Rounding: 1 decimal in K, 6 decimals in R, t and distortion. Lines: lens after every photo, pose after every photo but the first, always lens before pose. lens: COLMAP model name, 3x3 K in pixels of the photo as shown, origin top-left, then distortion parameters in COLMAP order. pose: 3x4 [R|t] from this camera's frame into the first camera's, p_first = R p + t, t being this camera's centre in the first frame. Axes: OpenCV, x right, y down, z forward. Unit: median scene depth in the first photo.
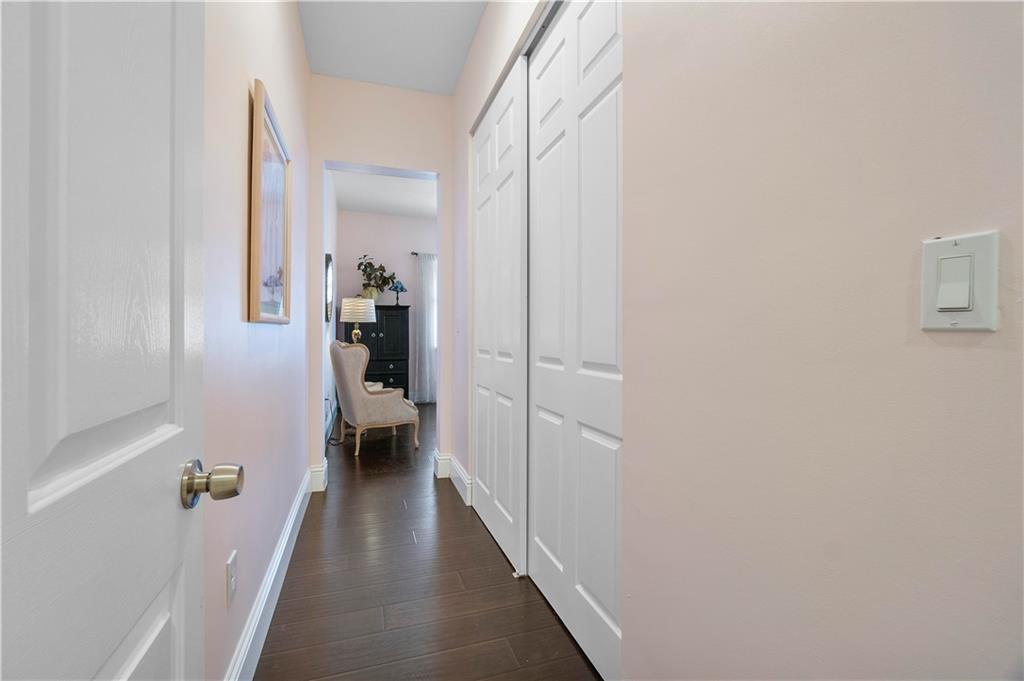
lens RADIAL K [[445.2, 0, 511.4], [0, 445.2, 335.9], [0, 0, 1]] dist [-0.008986, 0.002233]
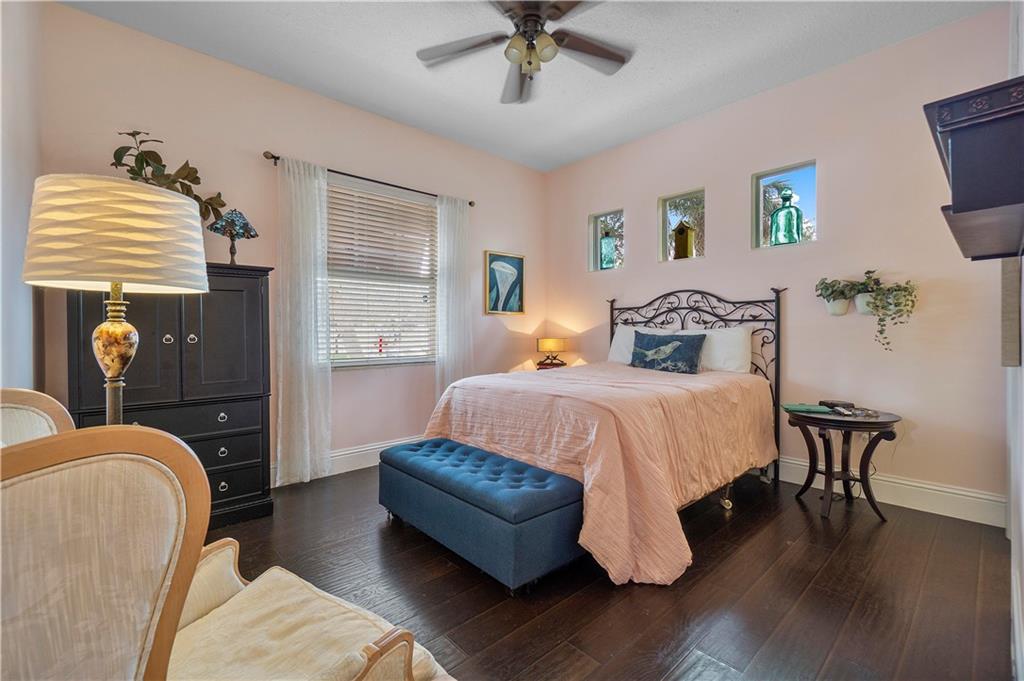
lens RADIAL K [[445.2, 0, 512.9], [0, 445.2, 340.1], [0, 0, 1]] dist [-0.008986, 0.002233]
pose [[0.917781, -0.008527, 0.396996, -0.184738], [0.003500, 0.999904, 0.013386, -0.004965], [-0.397072, -0.010896, 0.917723, 0.520900]]
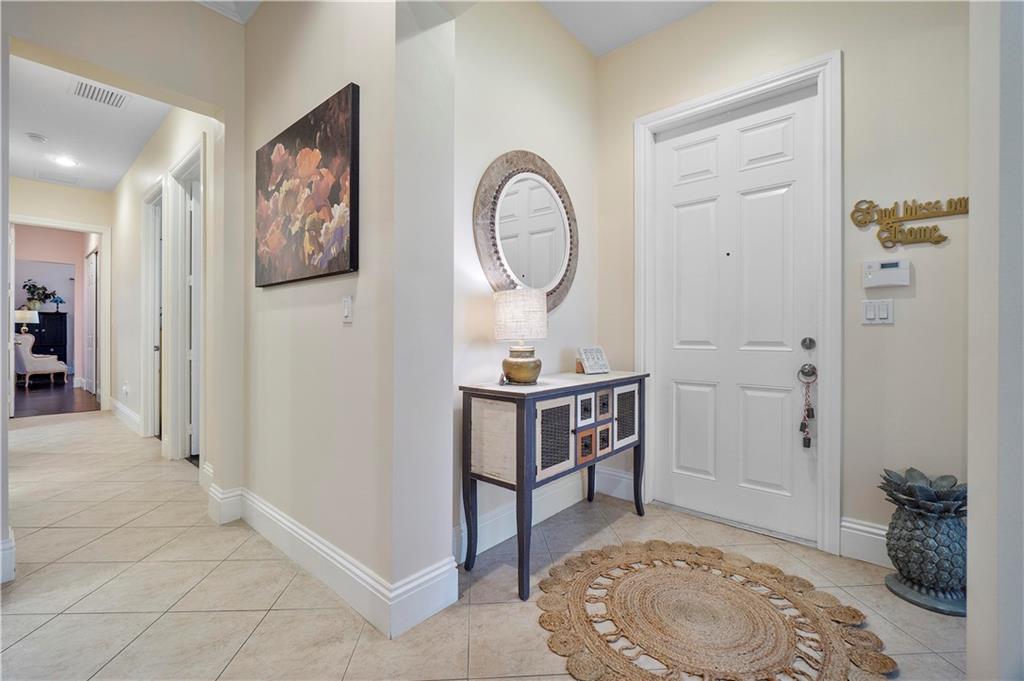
lens RADIAL K [[445.2, 0, 507.8], [0, 445.2, 336.3], [0, 0, 1]] dist [-0.008986, 0.002233]
pose [[0.867159, -0.001527, 0.498030, 0.362269], [0.001978, 0.999998, -0.000377, 0.022491], [-0.498028, 0.001312, 0.867160, -1.205118]]
